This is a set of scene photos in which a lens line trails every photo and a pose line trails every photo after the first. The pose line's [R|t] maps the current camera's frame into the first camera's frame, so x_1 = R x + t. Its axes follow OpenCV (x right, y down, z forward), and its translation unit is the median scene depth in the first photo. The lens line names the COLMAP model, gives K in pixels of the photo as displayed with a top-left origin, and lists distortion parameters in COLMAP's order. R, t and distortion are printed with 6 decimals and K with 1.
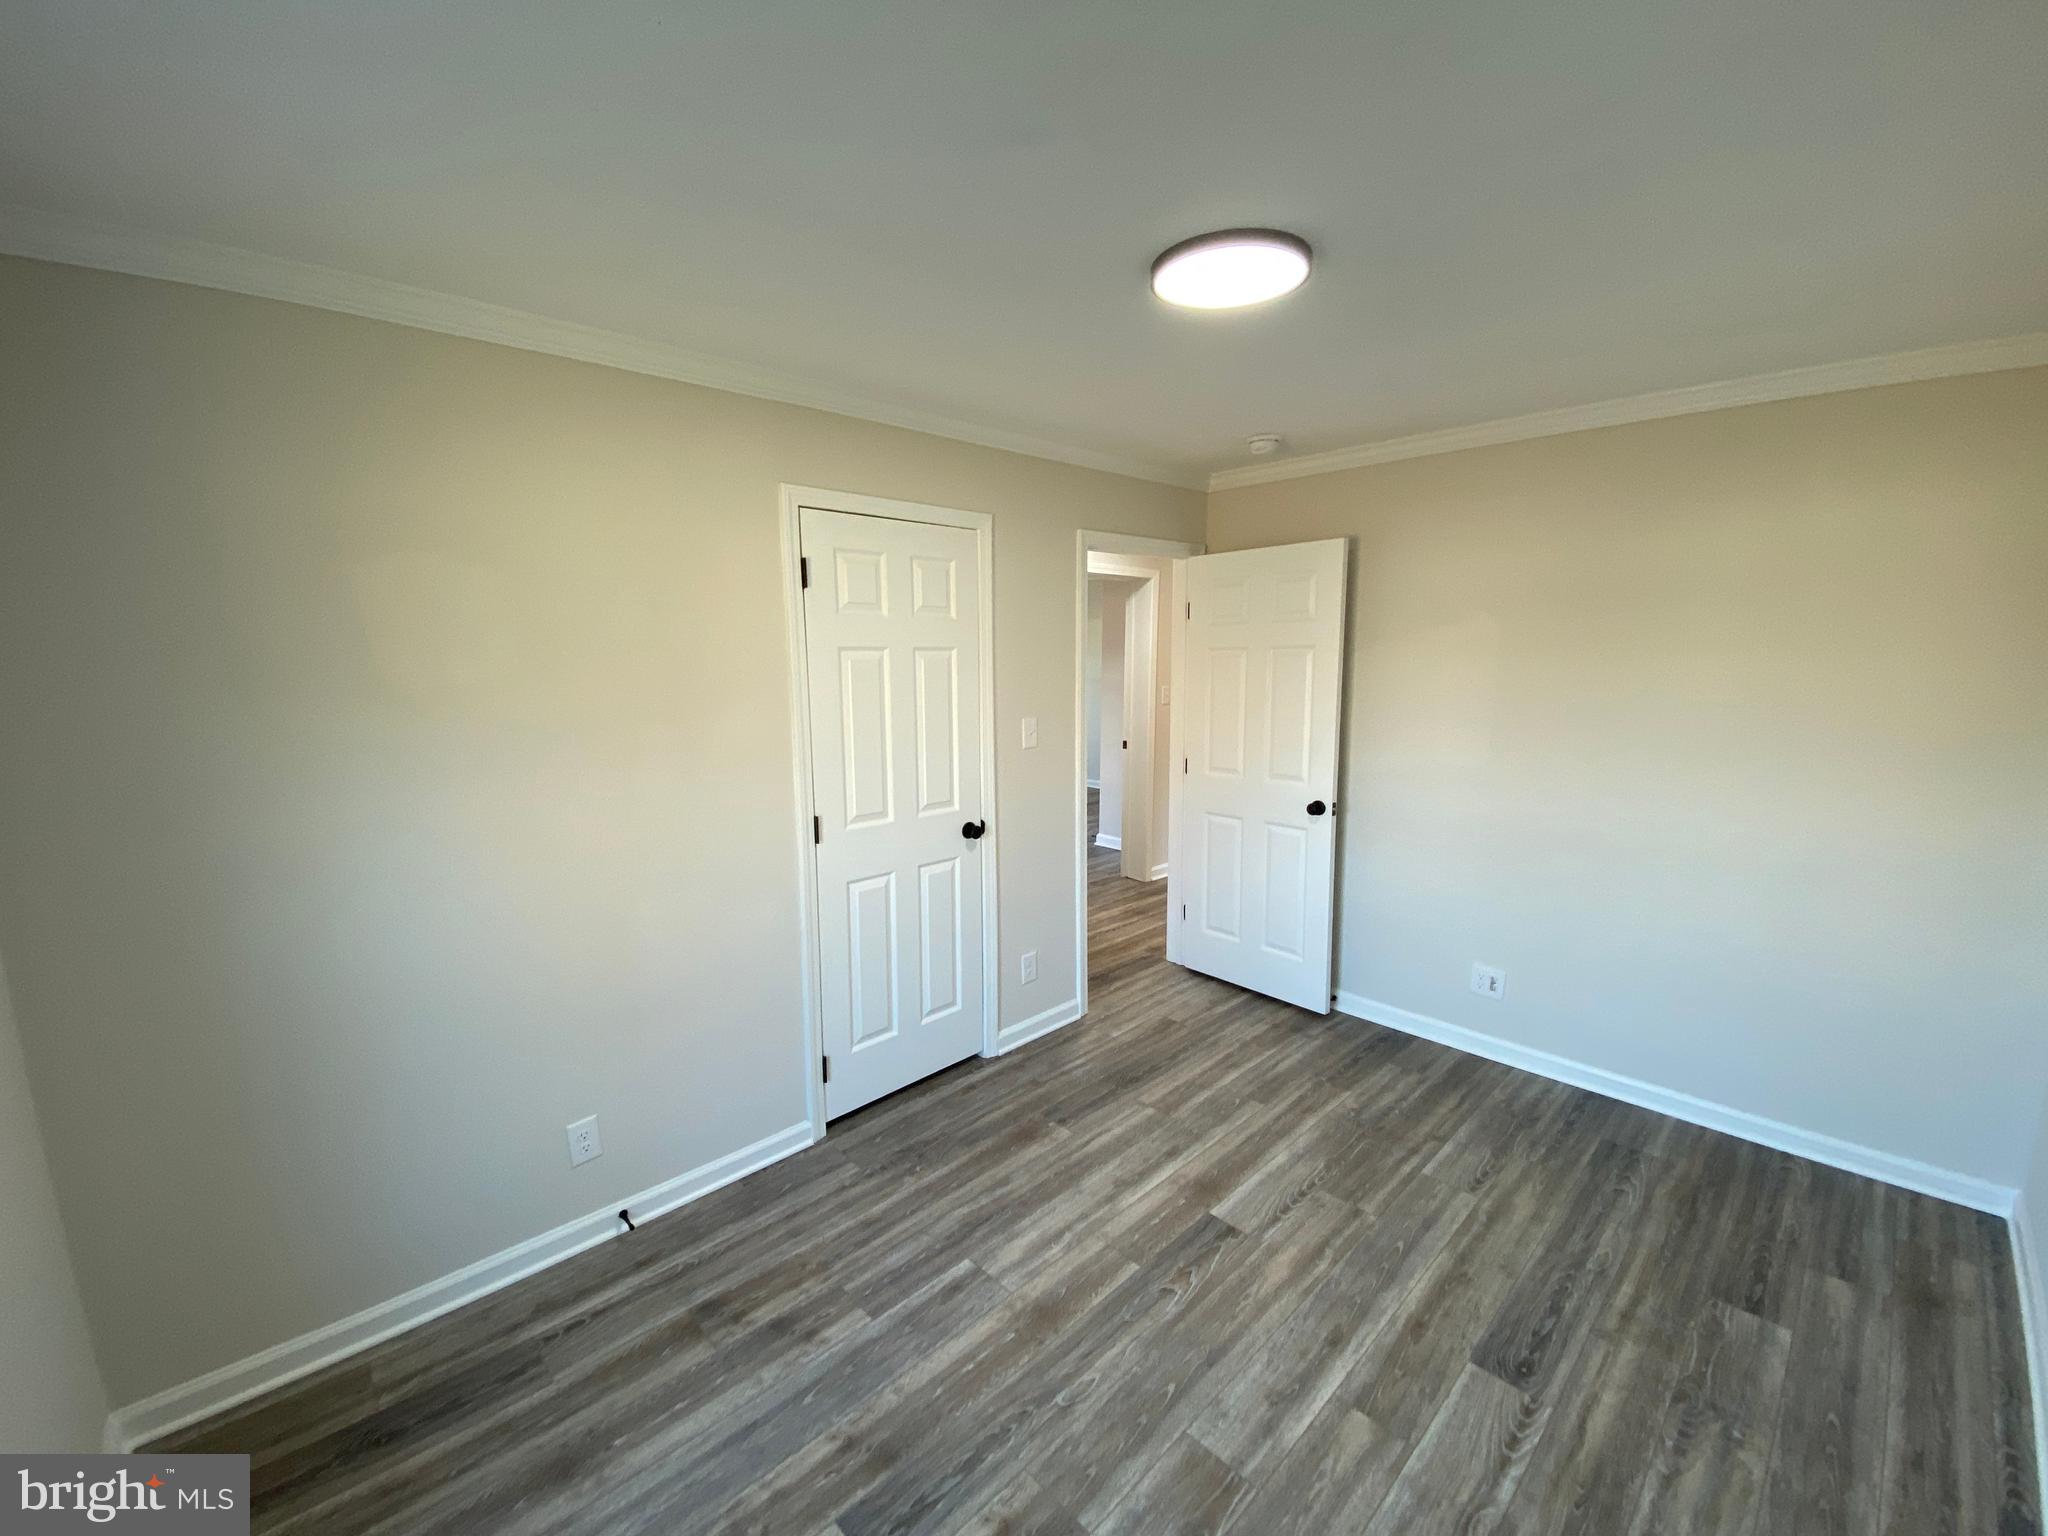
lens RADIAL K [[838.6, 0, 1023.8], [0, 838.6, 769.1], [0, 0, 1]] dist [0.017506, -0.015921]
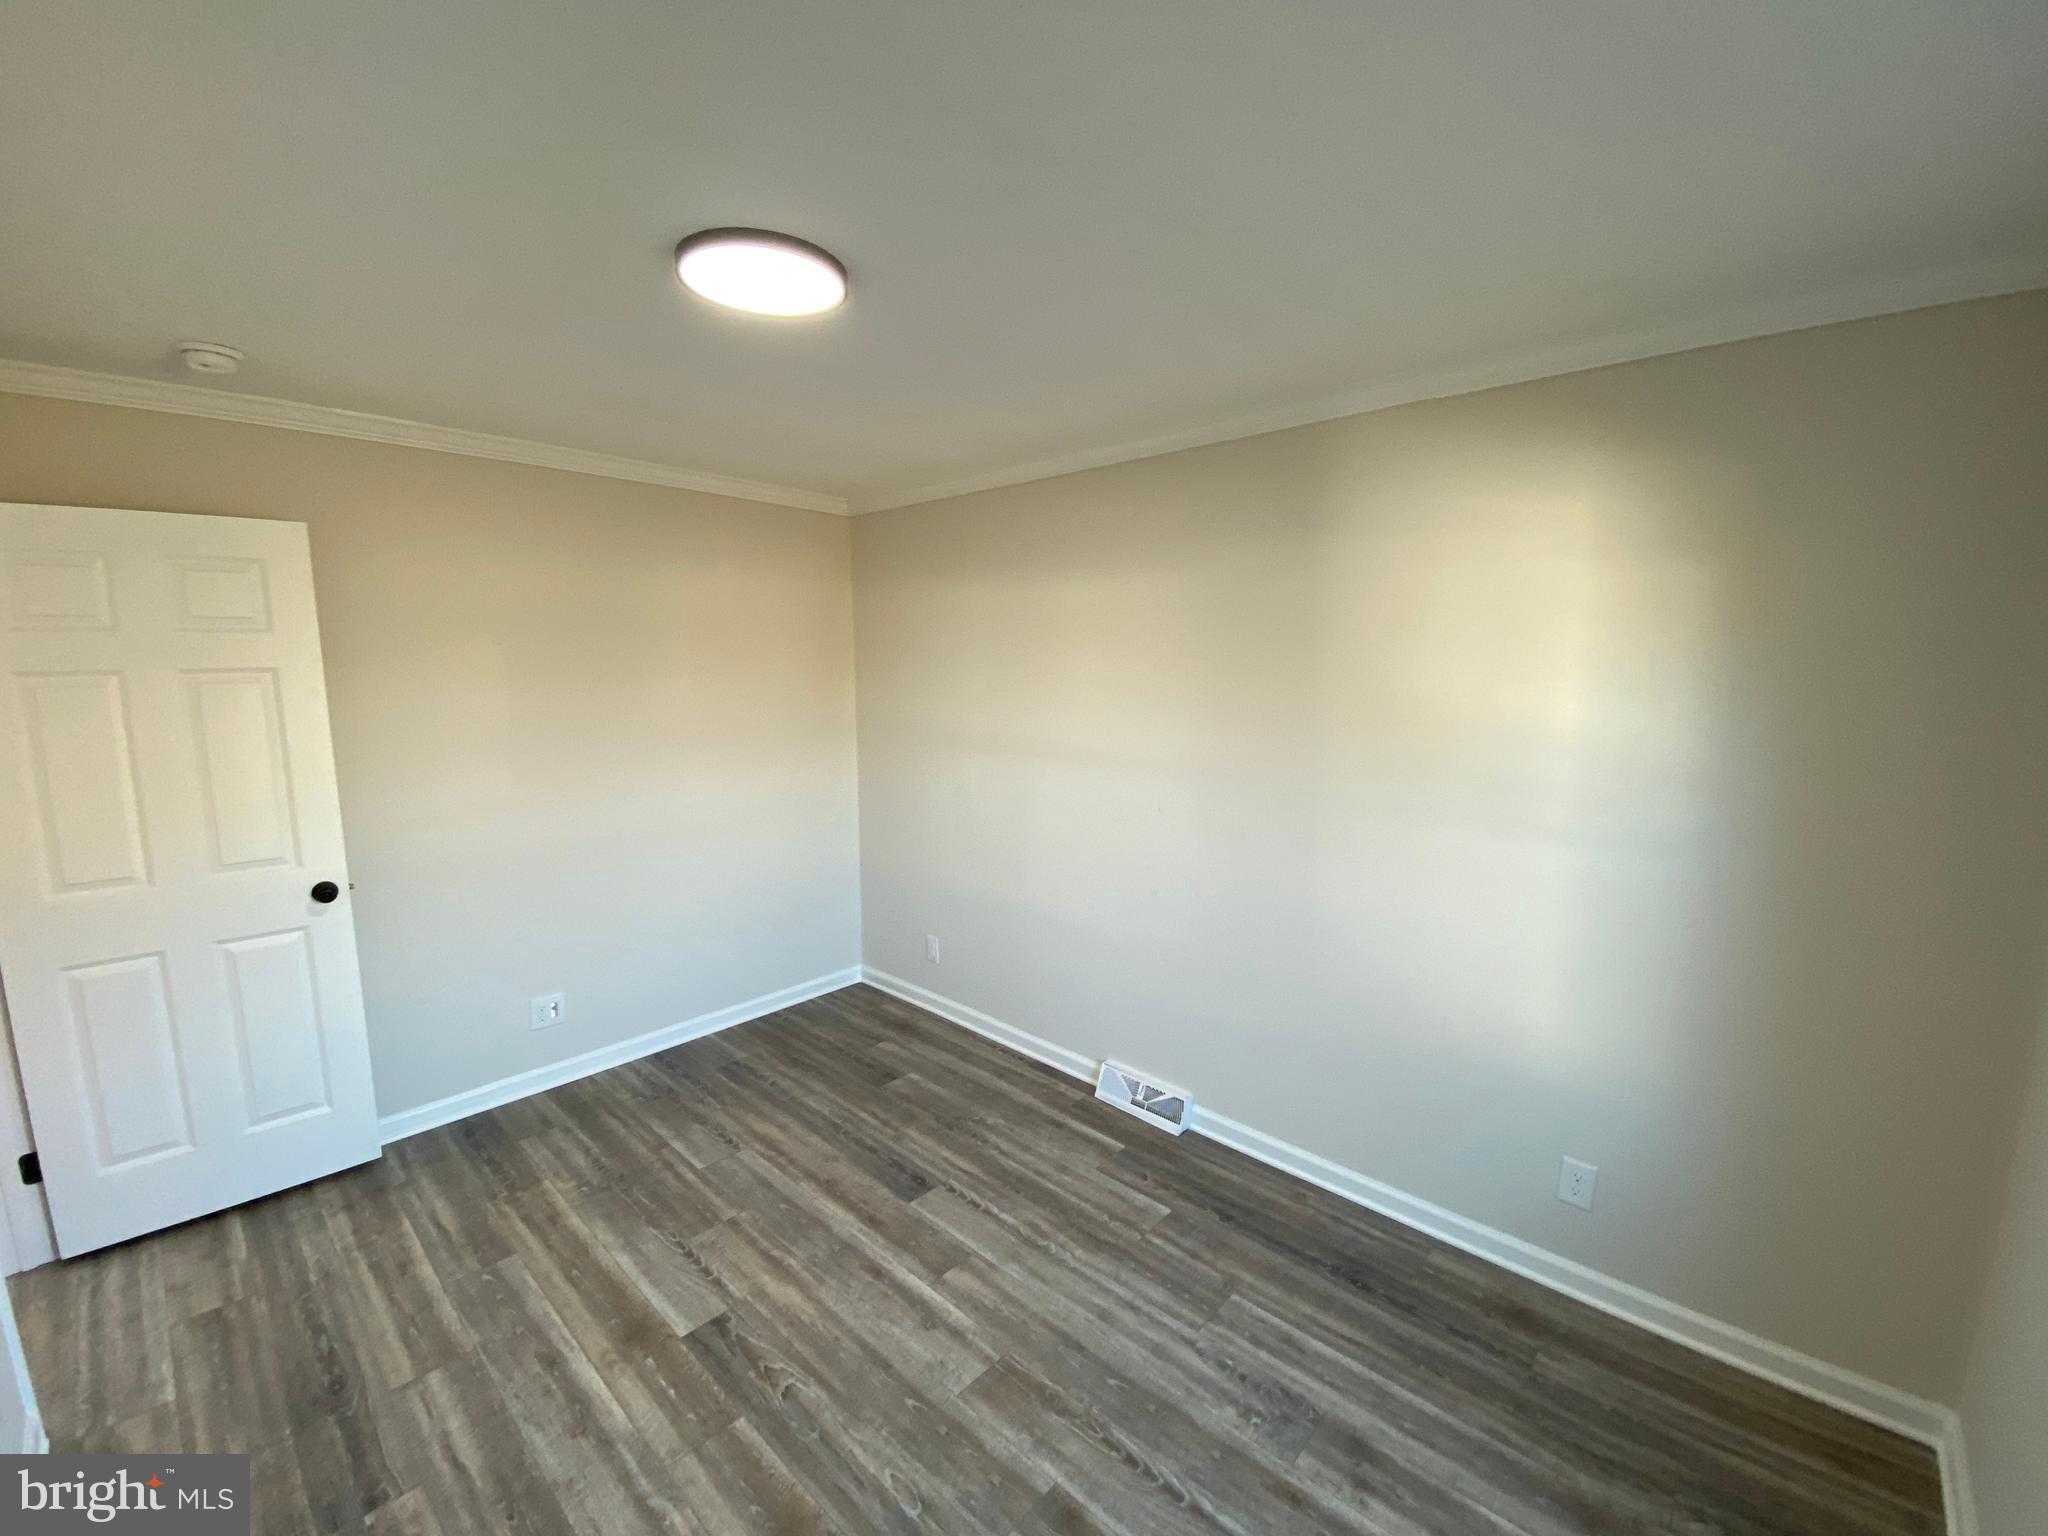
lens RADIAL K [[838.6, 0, 1025.8], [0, 838.6, 774.5], [0, 0, 1]] dist [0.017506, -0.015921]
pose [[-0.054973, -0.125795, 0.990532, -0.612849], [0.149773, 0.979769, 0.132740, -0.093608], [-0.987191, 0.155652, -0.035020, 0.652551]]
